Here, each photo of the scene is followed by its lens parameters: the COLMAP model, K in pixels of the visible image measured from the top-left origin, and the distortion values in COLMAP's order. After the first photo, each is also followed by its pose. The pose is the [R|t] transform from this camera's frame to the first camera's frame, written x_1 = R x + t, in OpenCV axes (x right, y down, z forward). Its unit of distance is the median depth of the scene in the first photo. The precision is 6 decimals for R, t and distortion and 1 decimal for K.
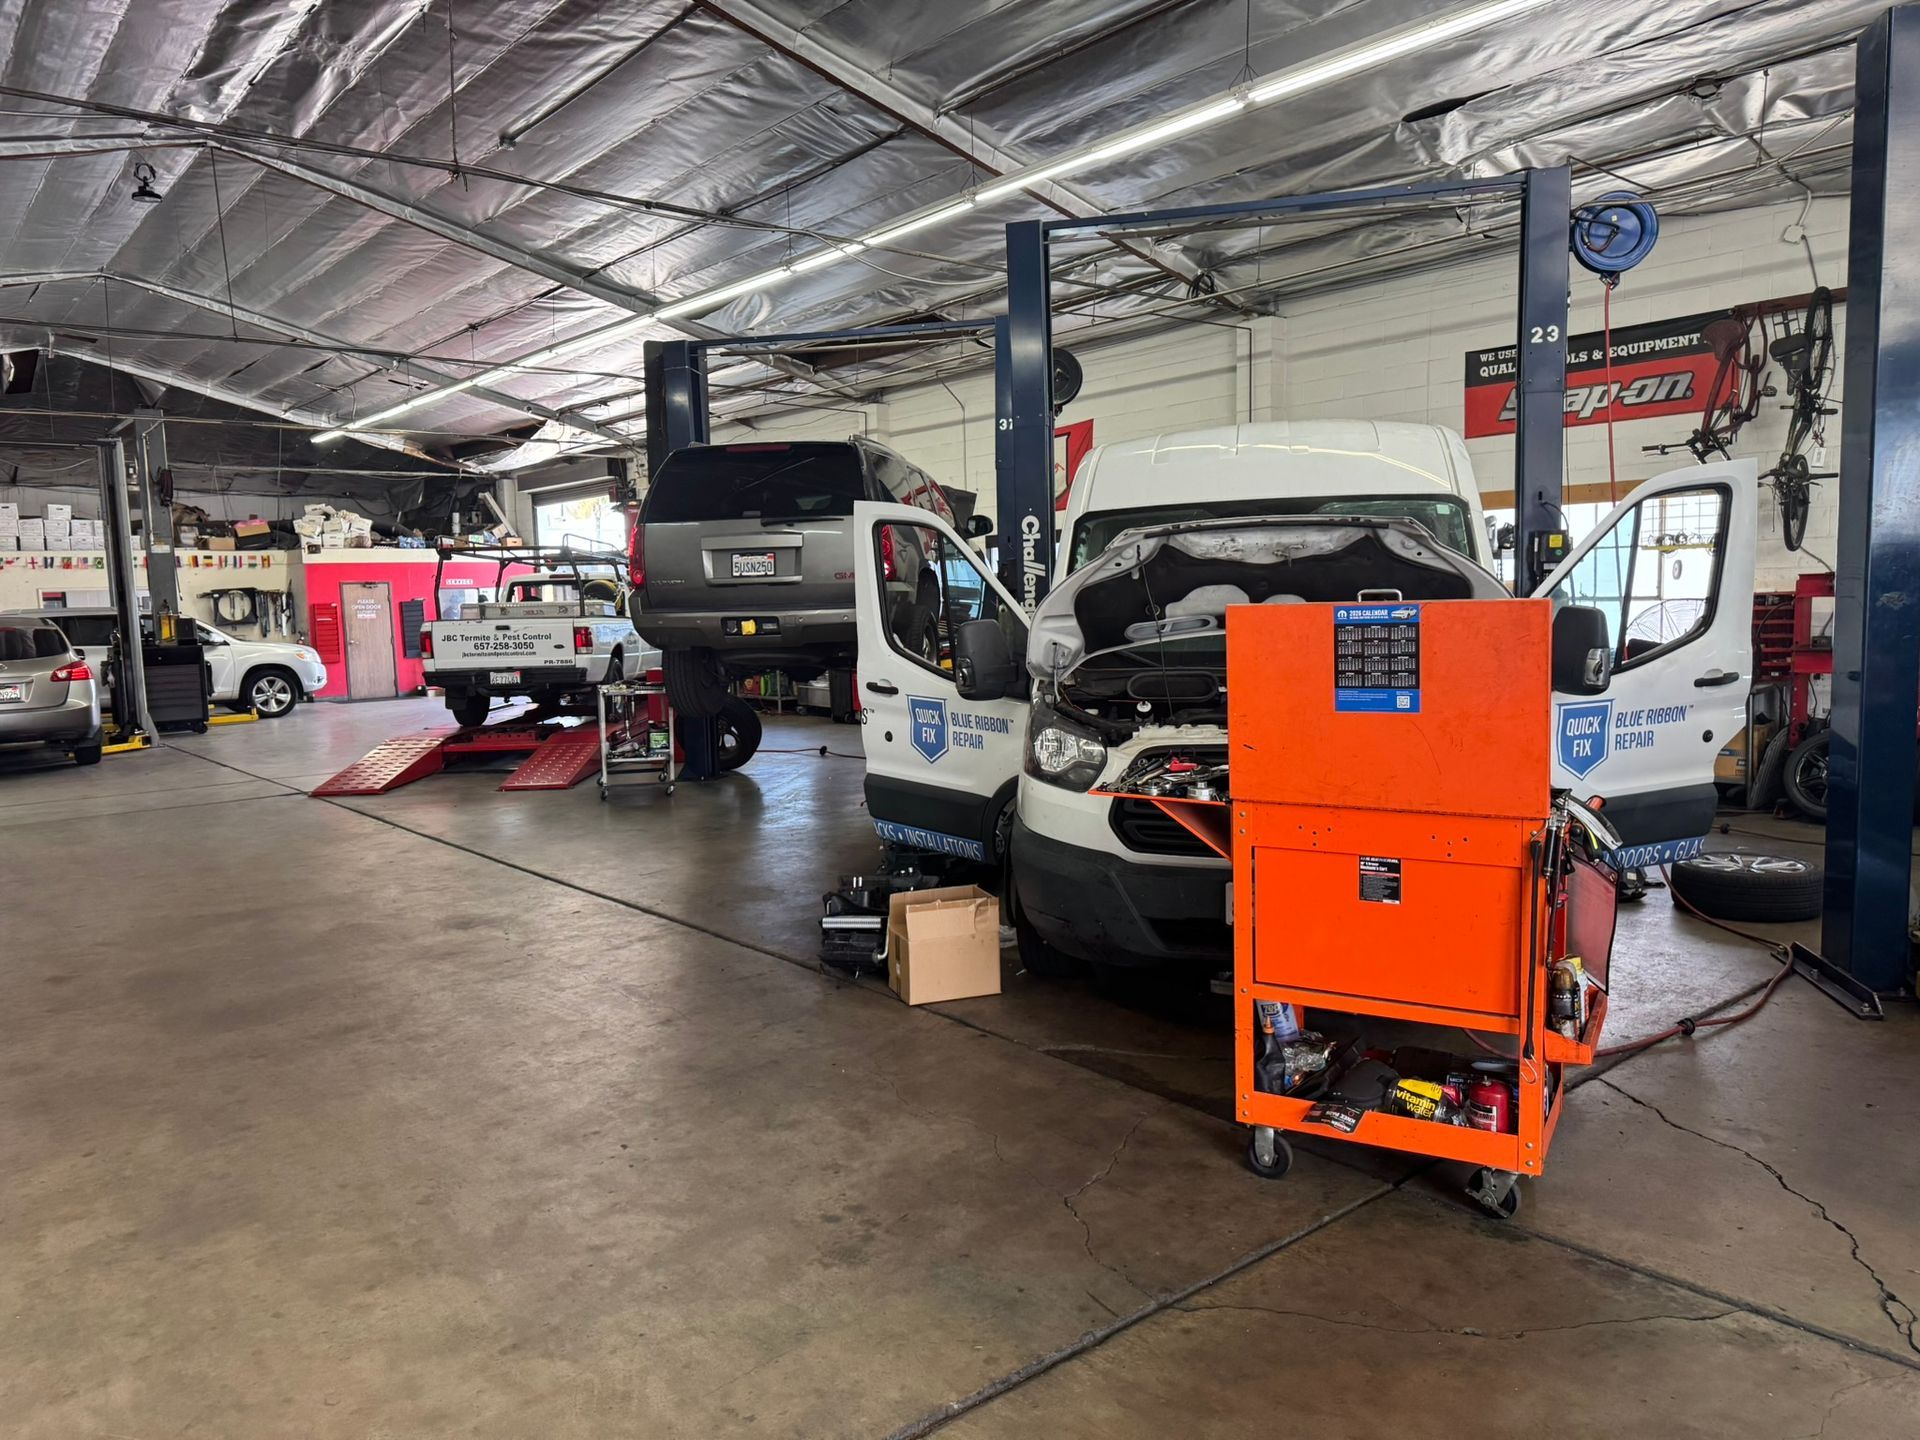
lens RADIAL K [[1344.1, 0, 962.6], [0, 1344.1, 720.7], [0, 0, 1]] dist [0.094993, -0.147591]
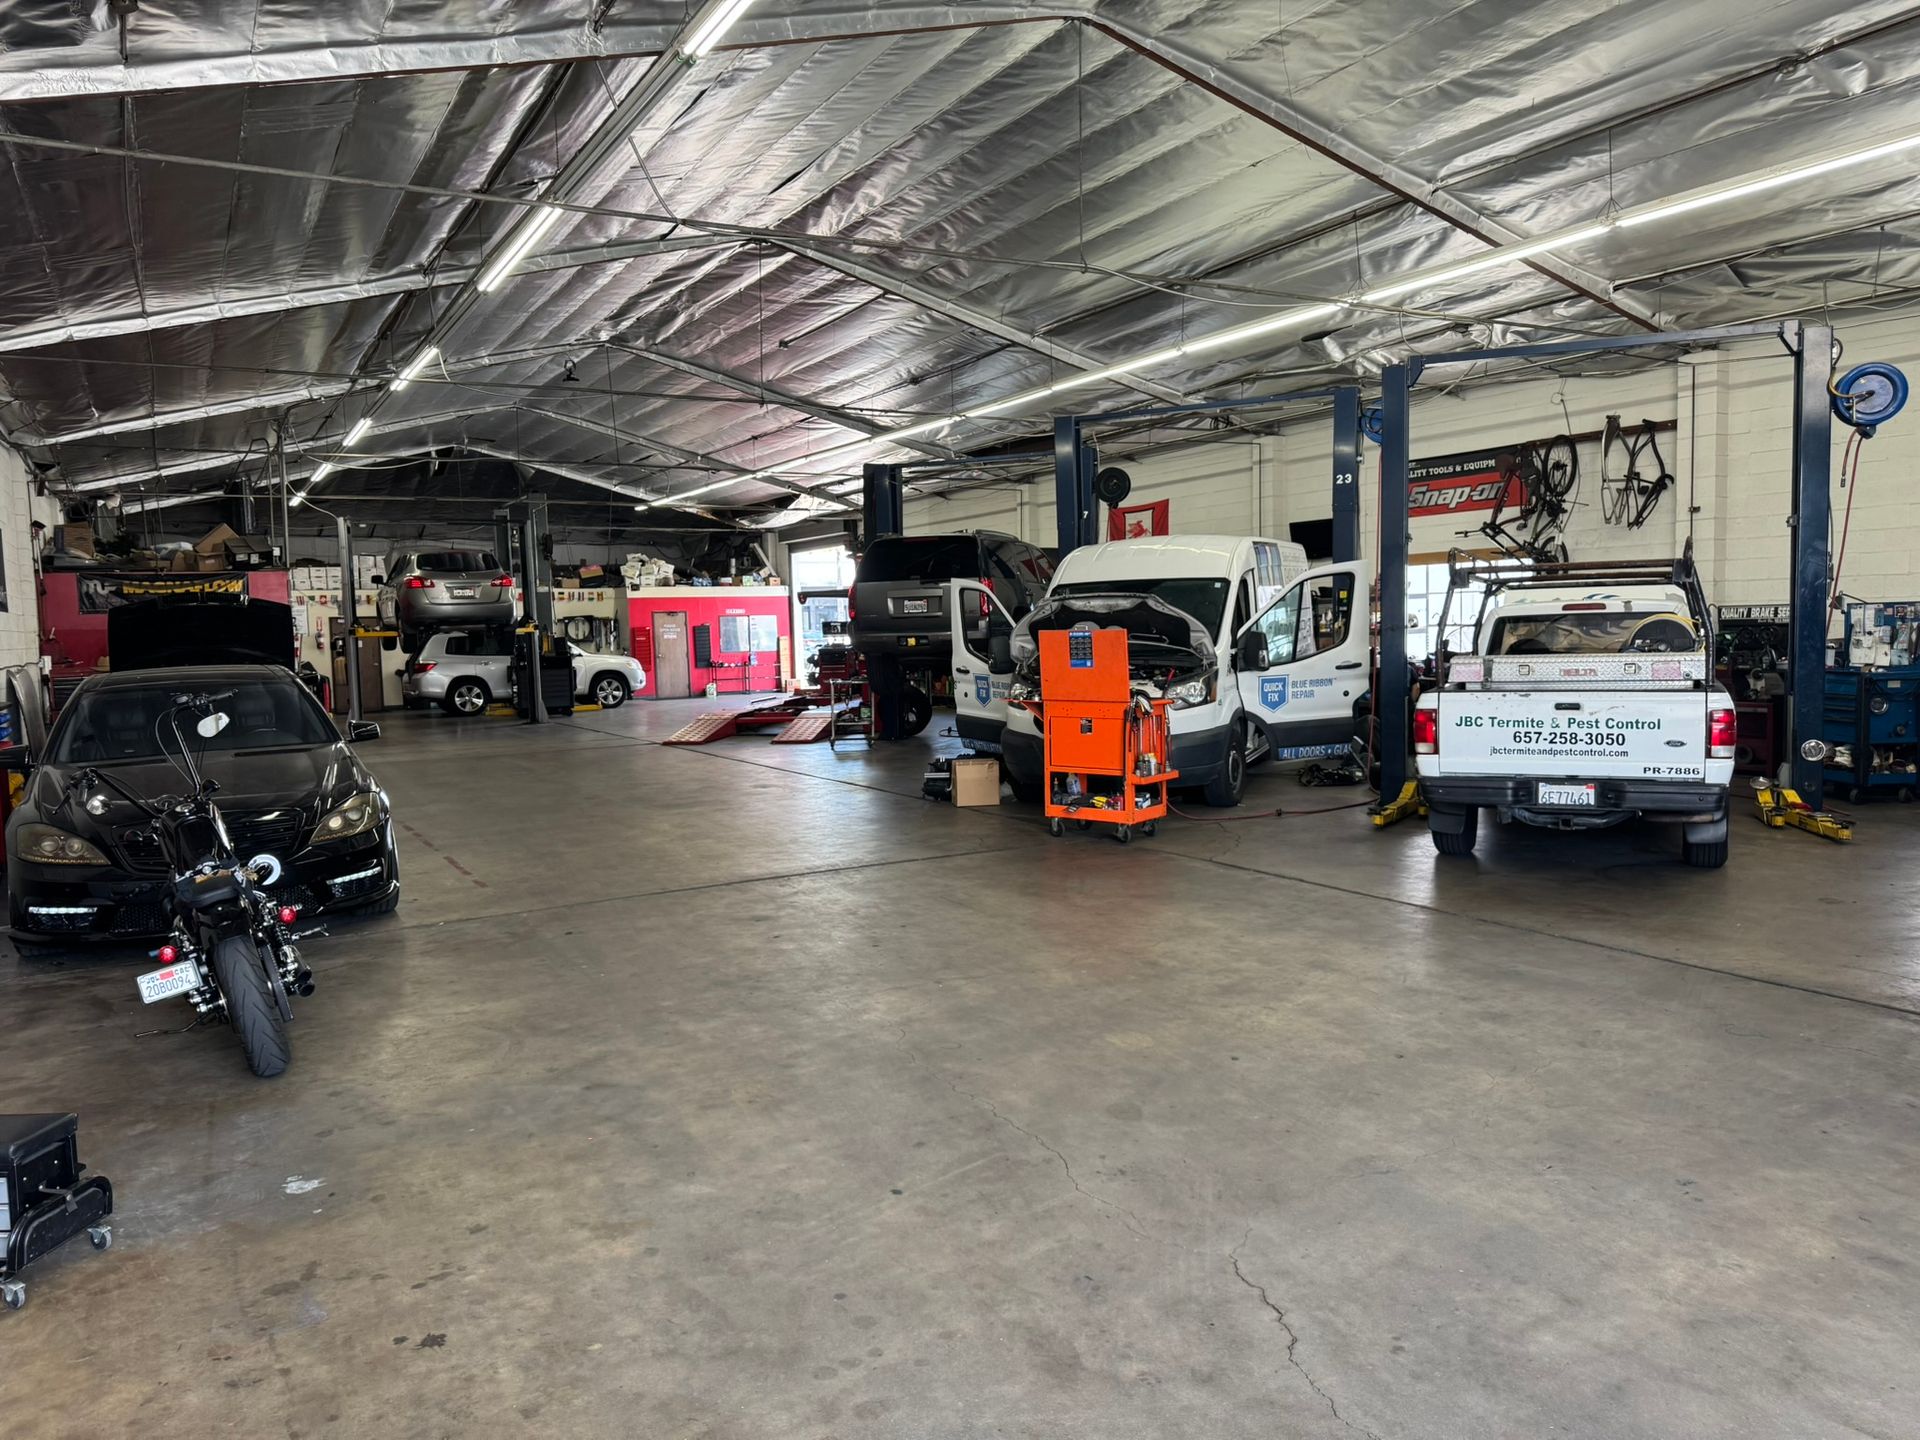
lens RADIAL K [[1344.1, 0, 962.6], [0, 1344.1, 720.7], [0, 0, 1]] dist [0.094993, -0.147591]
pose [[0.985301, 0.013173, -0.170319, 0.112116], [-0.016000, 0.999756, -0.015238, 0.032283], [0.170076, 0.017739, 0.985271, -0.388866]]
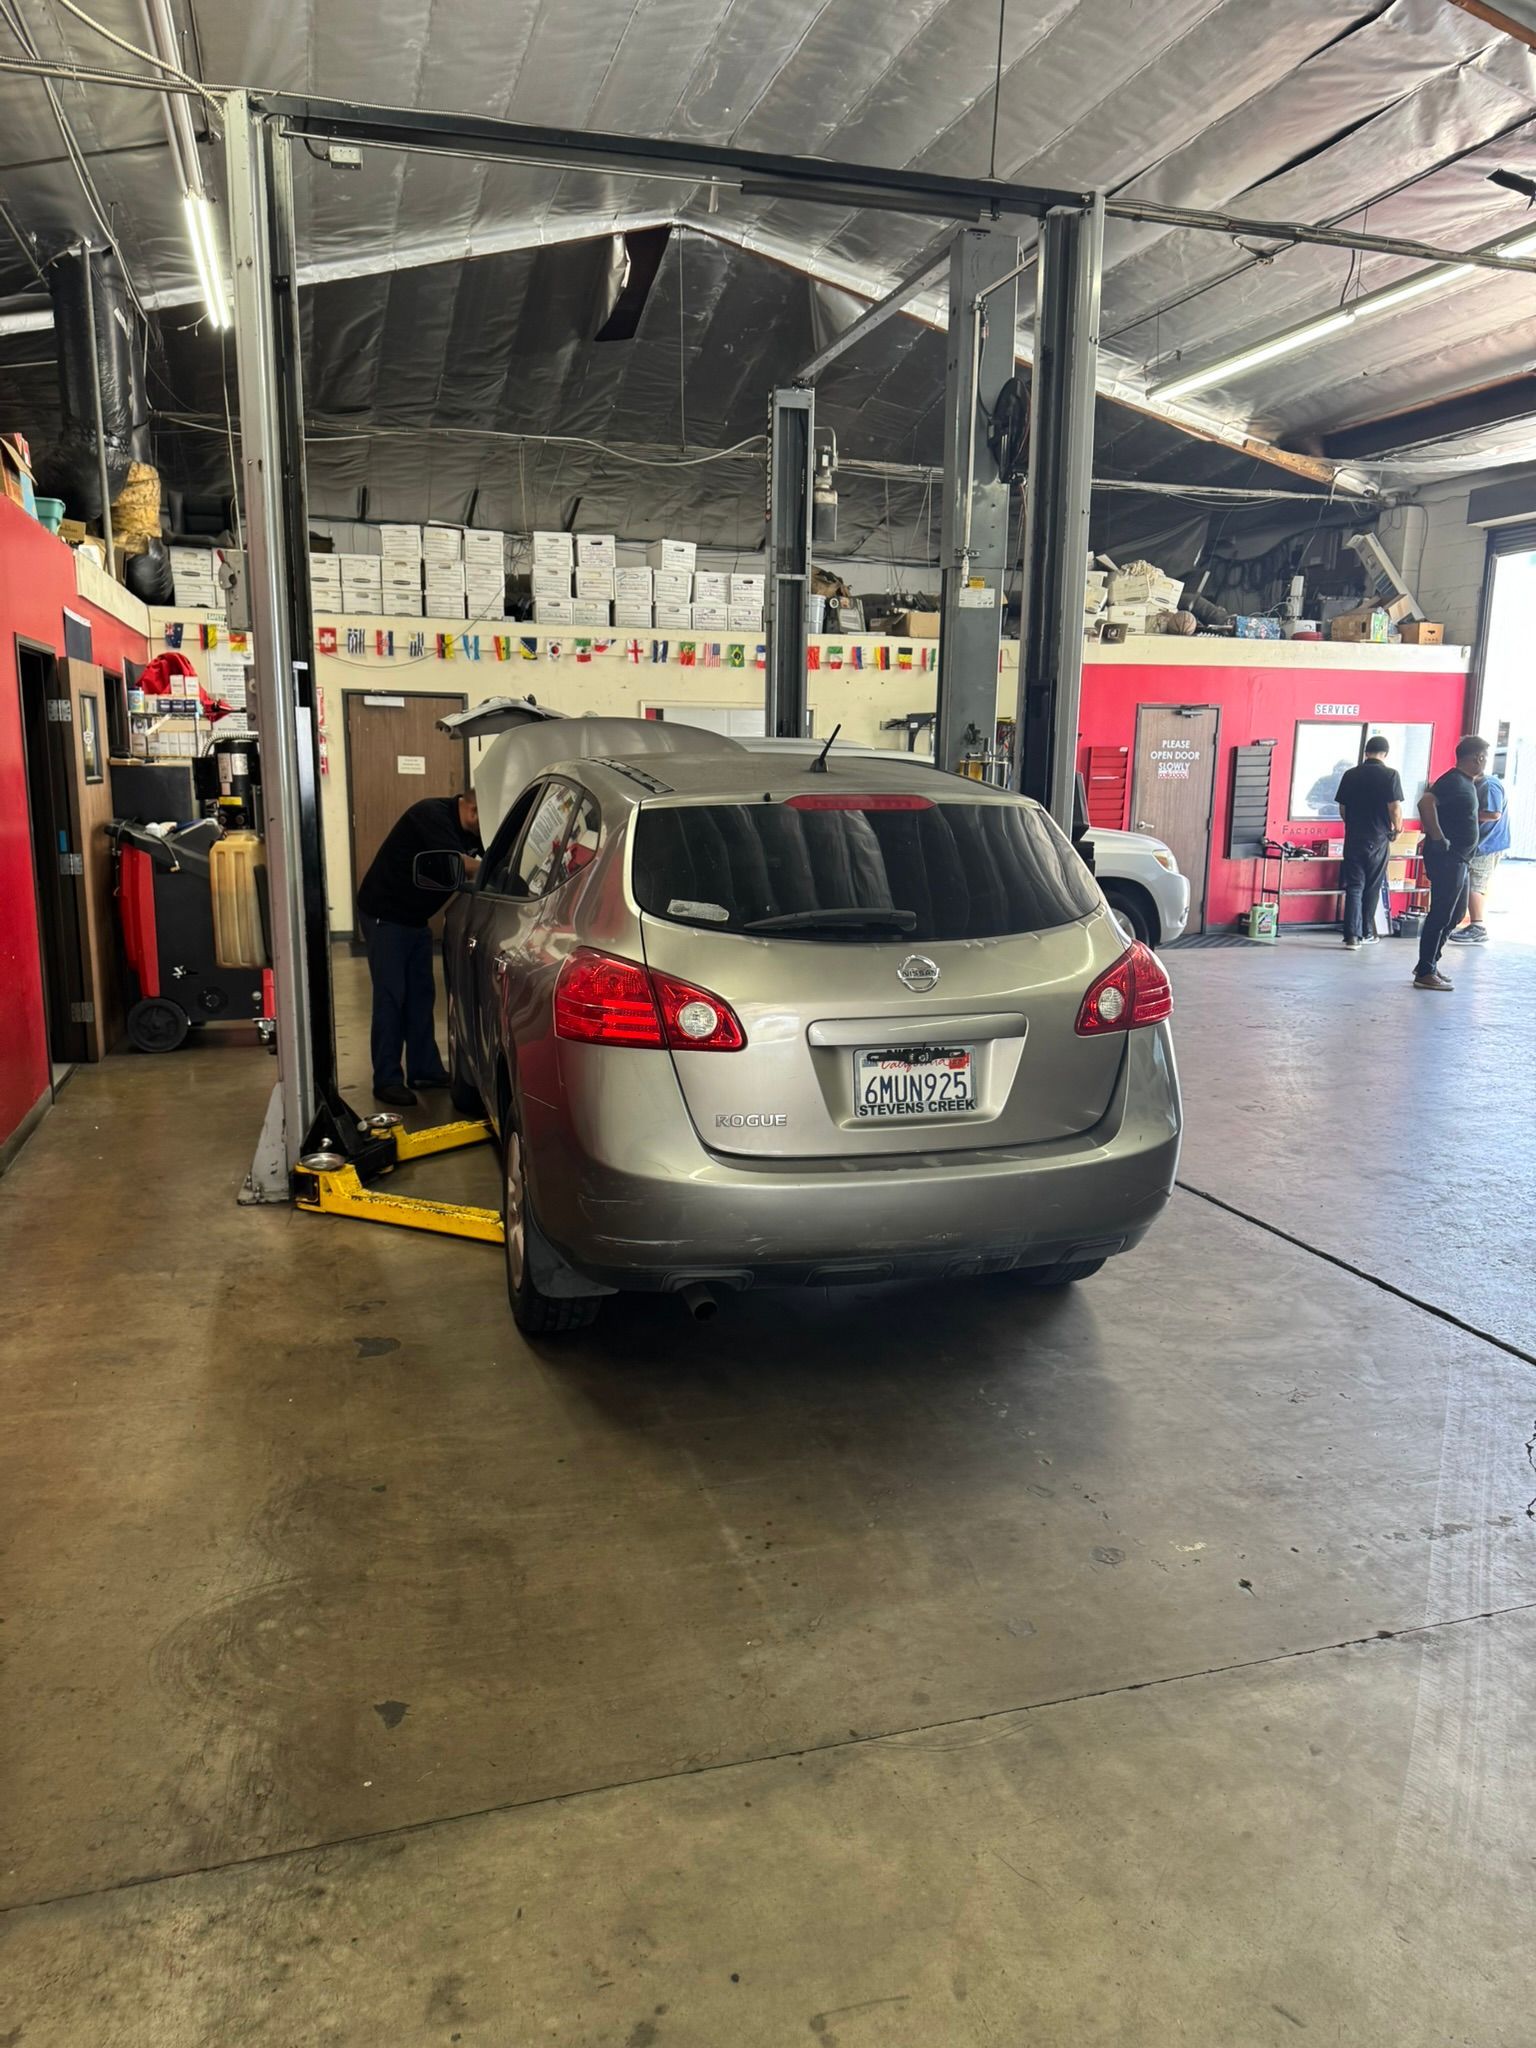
lens RADIAL K [[1376.9, 0, 690.4], [0, 1376.9, 1025.7], [0, 0, 1]] dist [0.000625, -0.048438]
pose [[0.910438, 0.107601, -0.399406, -0.564942], [-0.065187, 0.990831, 0.118339, -0.047956], [0.408477, -0.081704, 0.909105, 0.665479]]
